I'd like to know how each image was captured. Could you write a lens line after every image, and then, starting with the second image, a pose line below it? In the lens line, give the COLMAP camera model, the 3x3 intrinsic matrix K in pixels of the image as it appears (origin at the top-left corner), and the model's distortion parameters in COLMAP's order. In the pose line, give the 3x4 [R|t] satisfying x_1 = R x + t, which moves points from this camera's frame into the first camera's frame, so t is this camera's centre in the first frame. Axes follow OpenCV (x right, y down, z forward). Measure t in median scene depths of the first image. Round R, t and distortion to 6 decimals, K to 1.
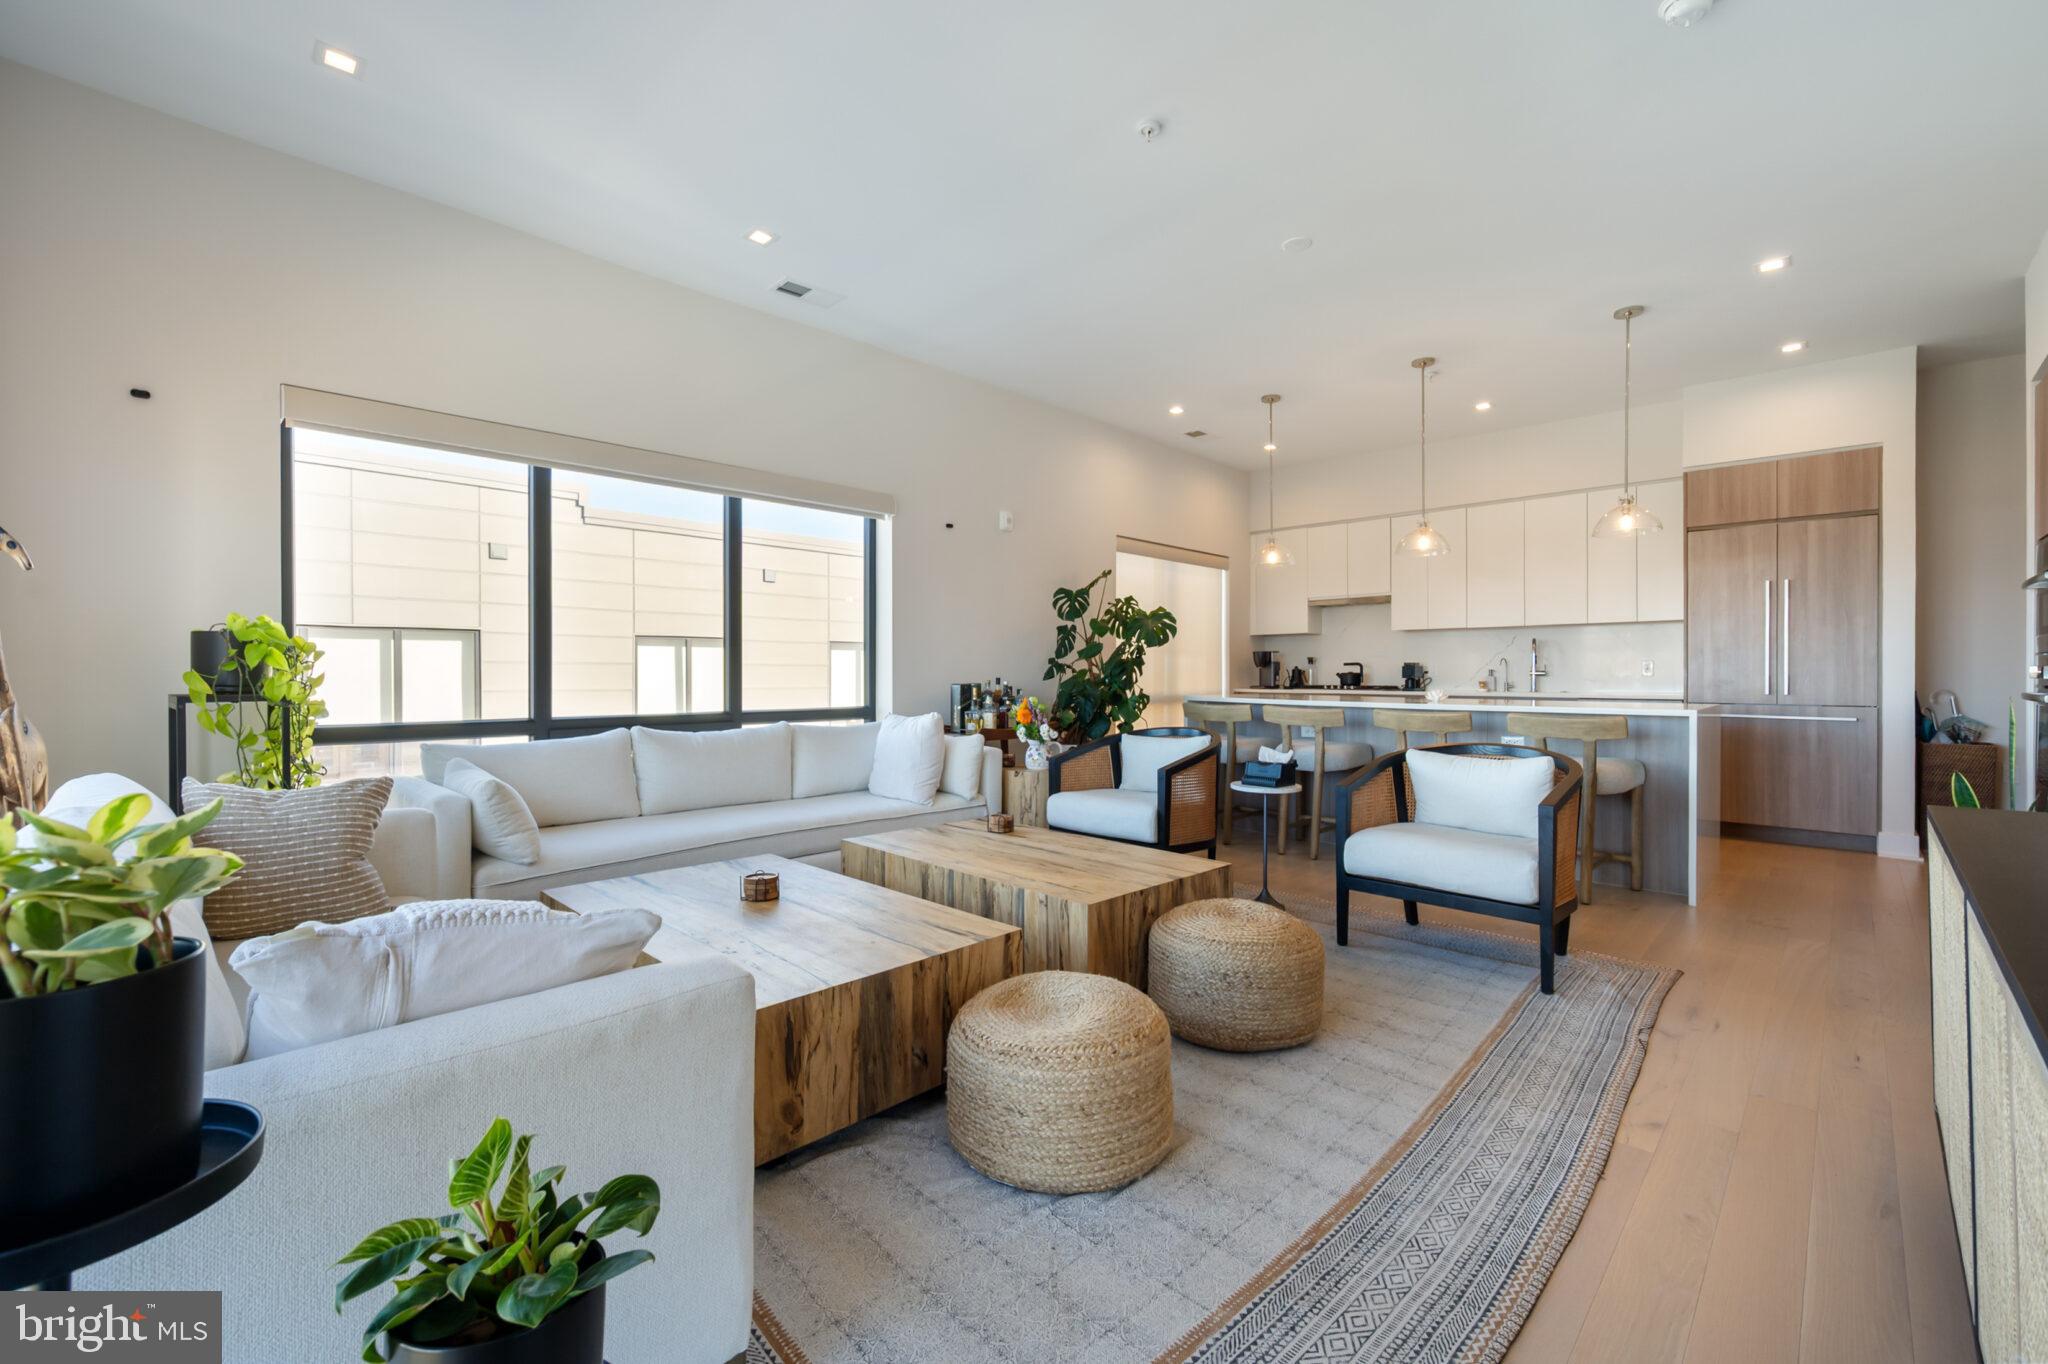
lens RADIAL K [[858.0, 0, 1016.2], [0, 858.0, 678.3], [0, 0, 1]] dist [0.002061, 0.000251]
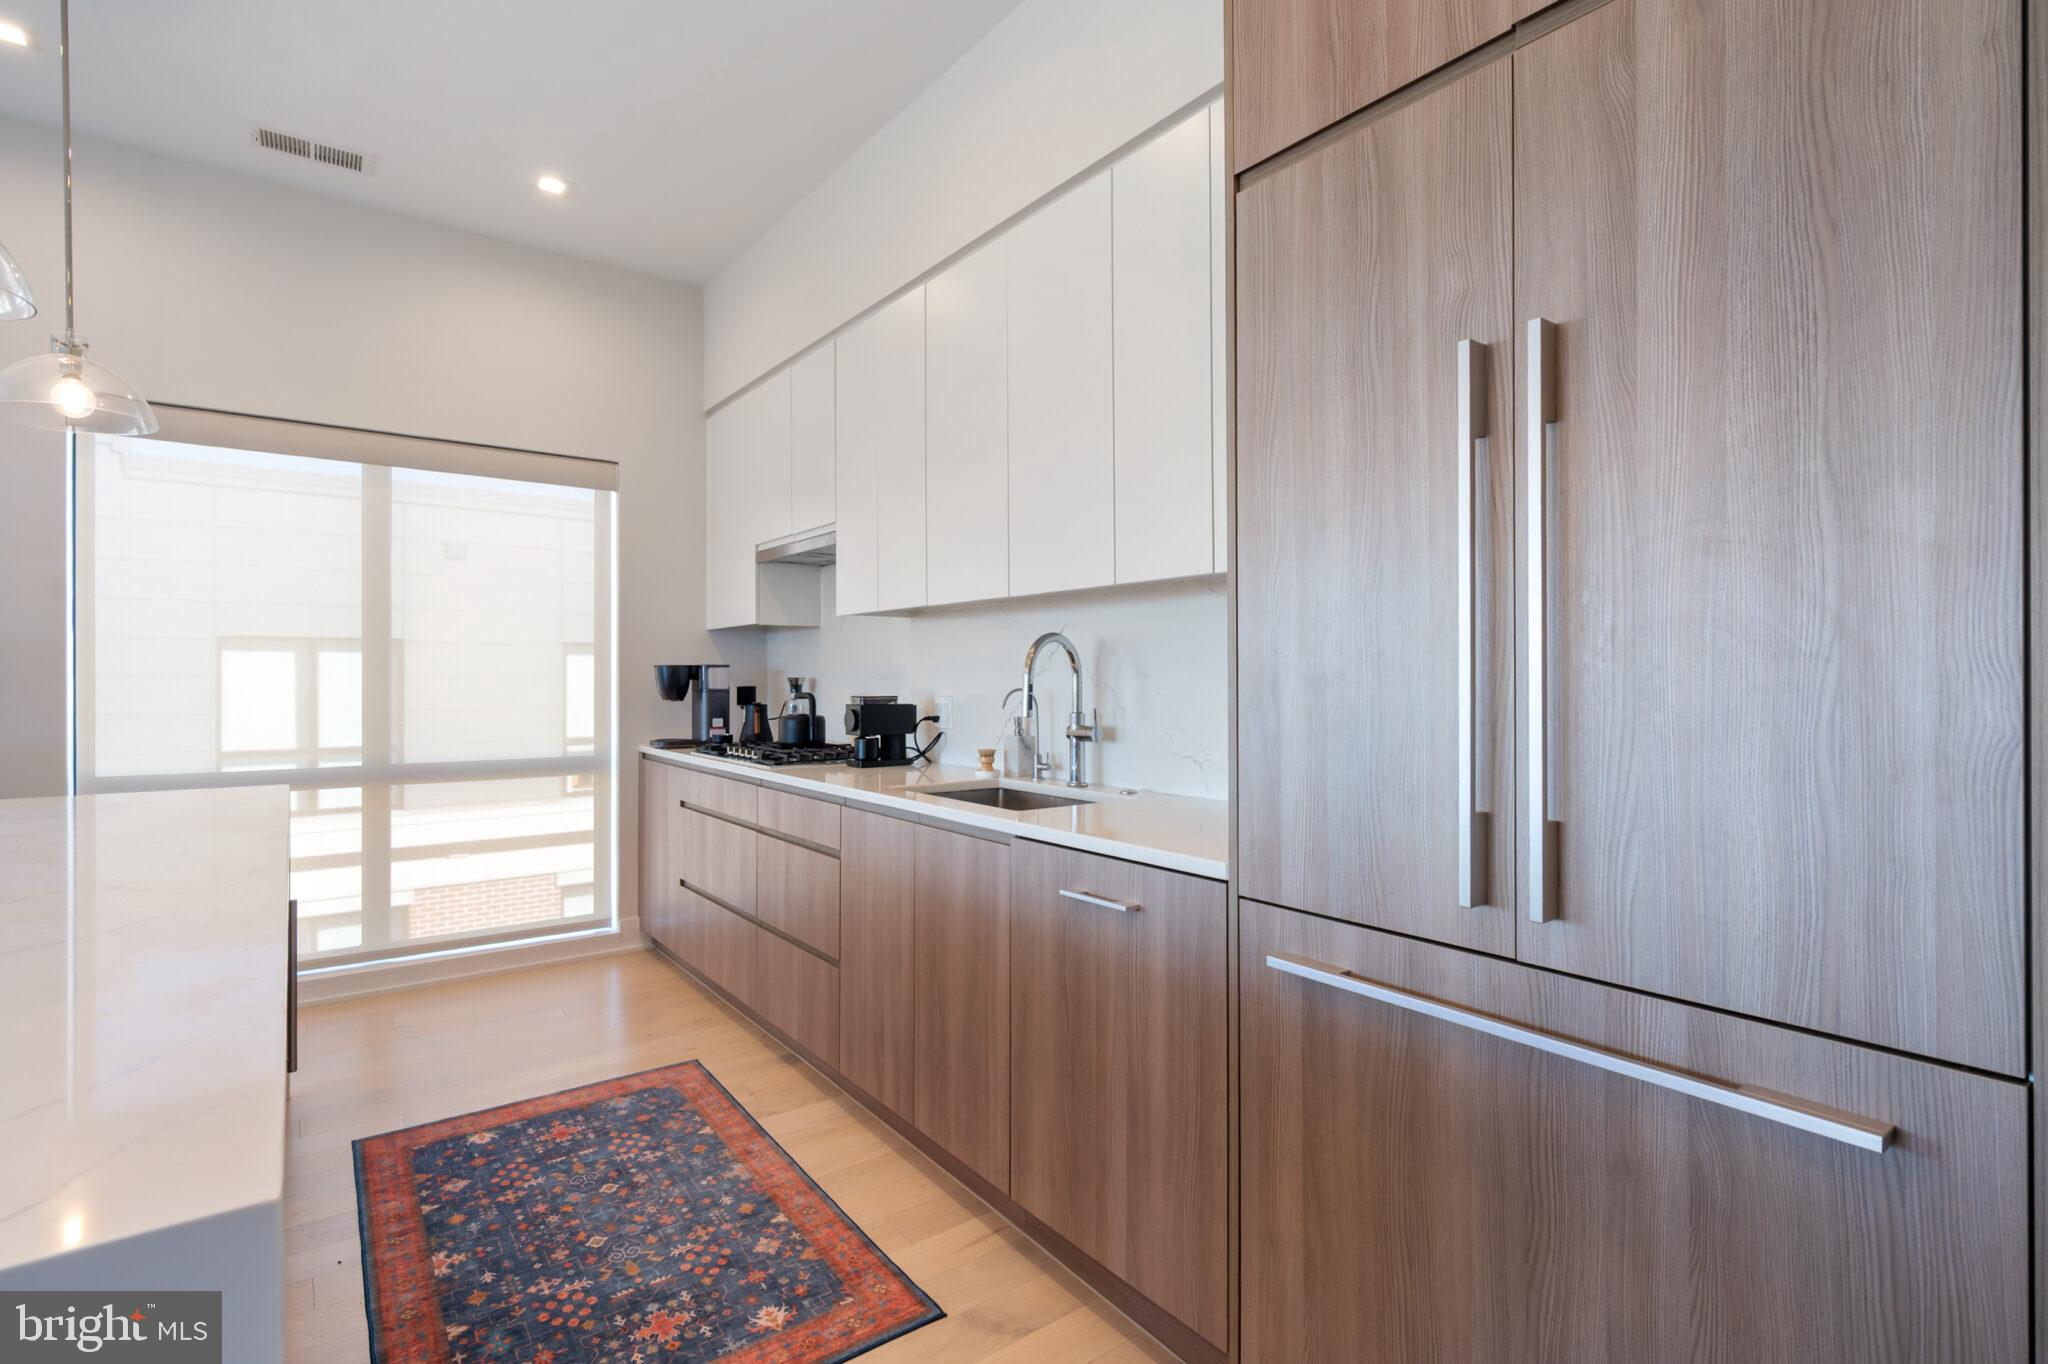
lens RADIAL K [[971.7, 0, 1016.2], [0, 971.7, 675.5], [0, 0, 1]] dist [-0.000111, -0.000209]
pose [[0.988560, 0.000194, -0.150830, 0.776512], [-0.001155, 0.999980, -0.006285, -0.032696], [0.150826, 0.006387, 0.988540, 0.733623]]
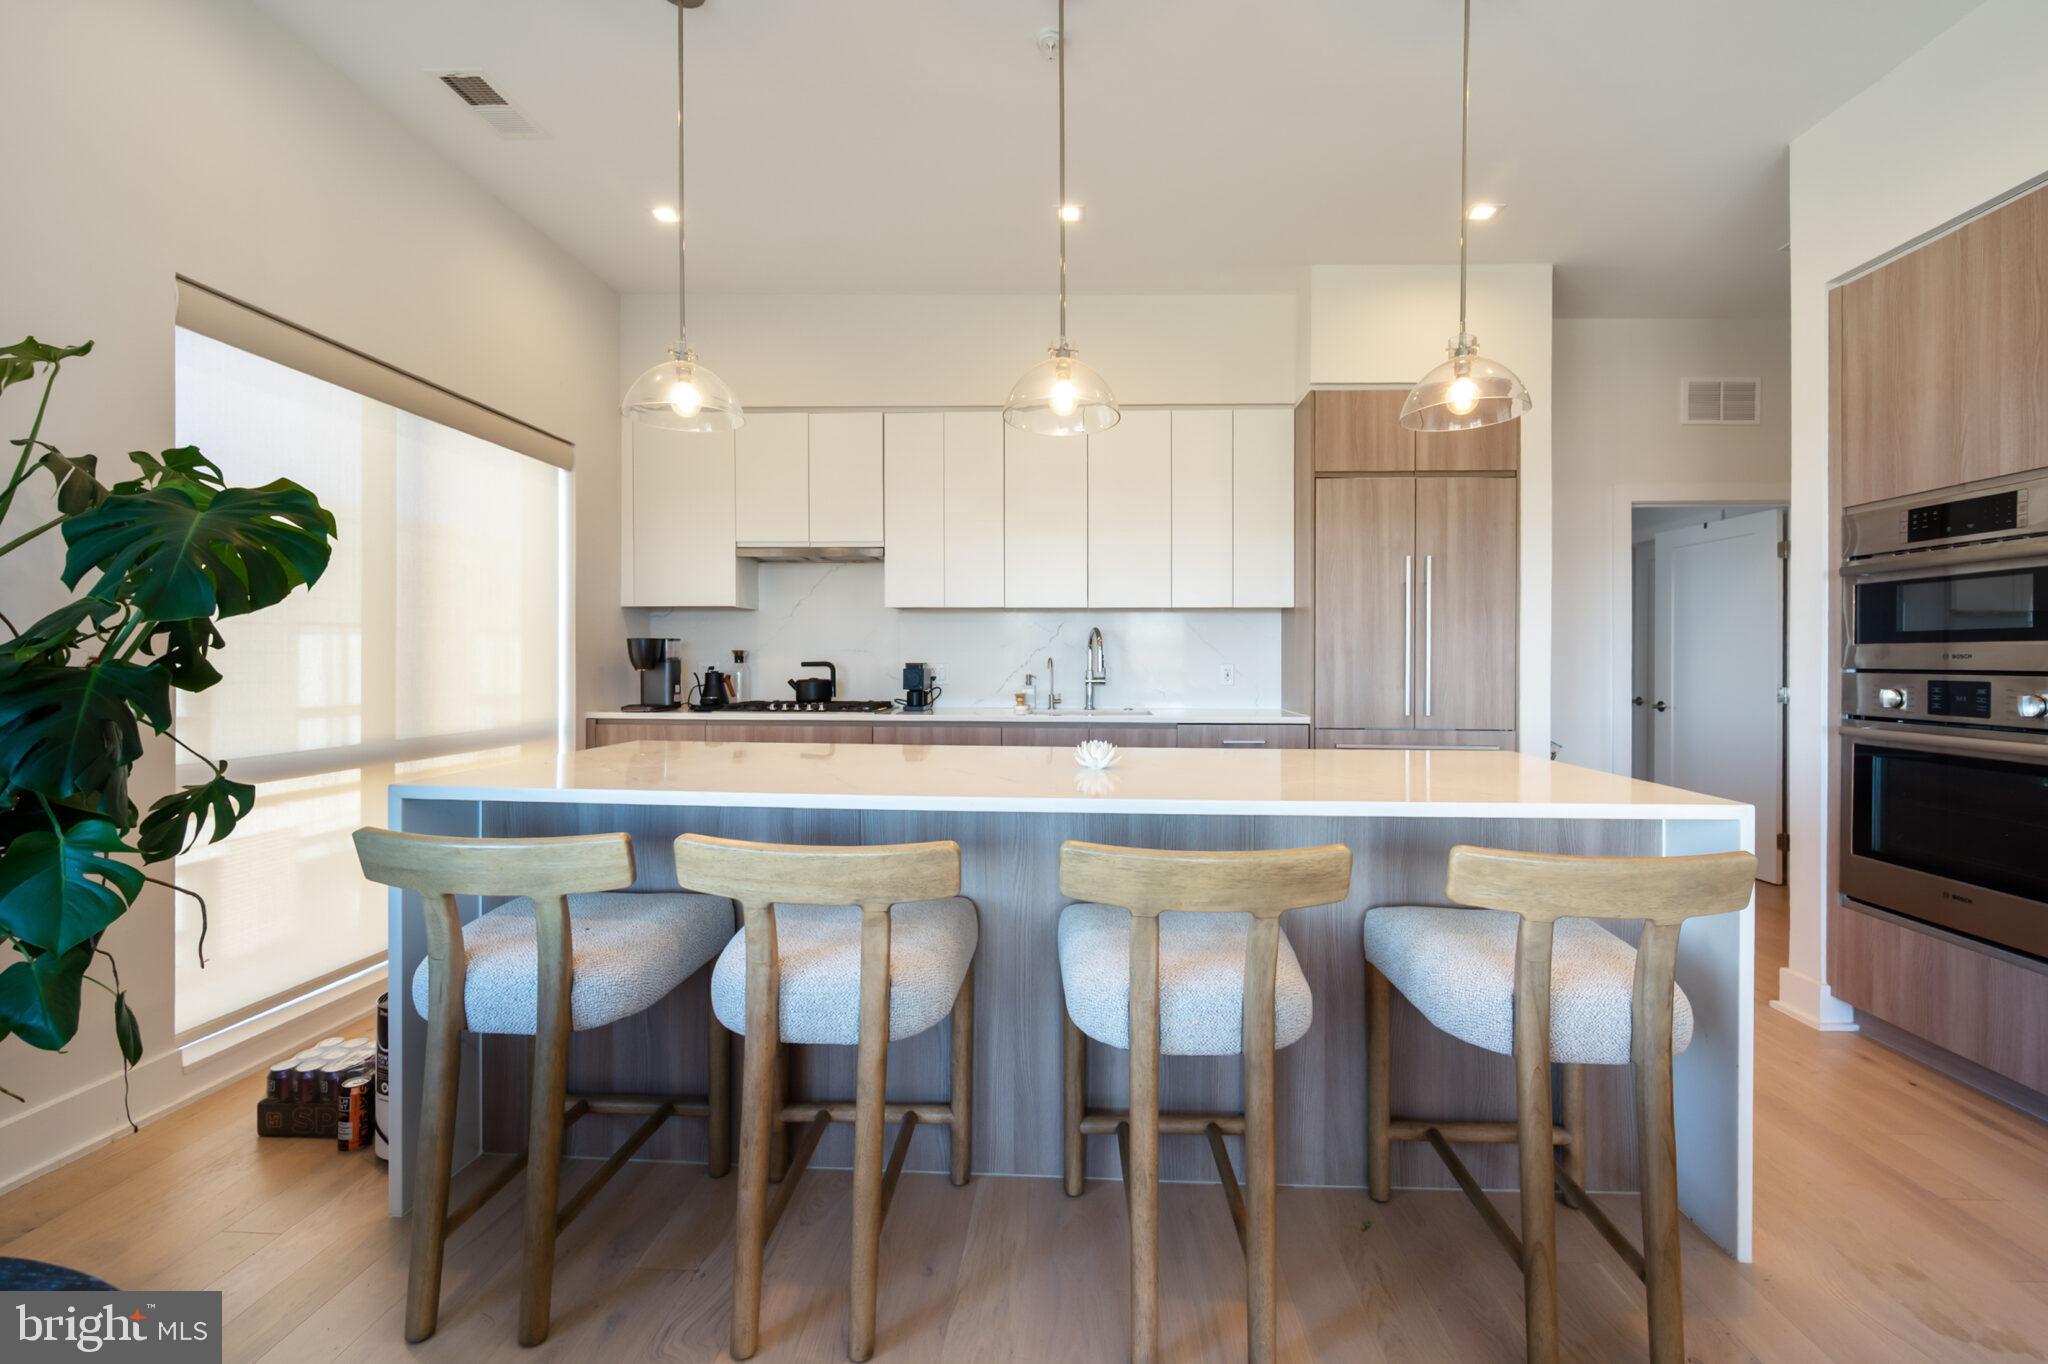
lens RADIAL K [[857.6, 0, 1061.5], [0, 857.6, 664.8], [0, 0, 1]] dist [-0.002291, -0.000297]
pose [[0.736421, -0.001811, 0.676521, 0.174754], [0.000207, 0.999997, 0.002452, -0.024047], [-0.676524, -0.001665, 0.736419, 0.647089]]
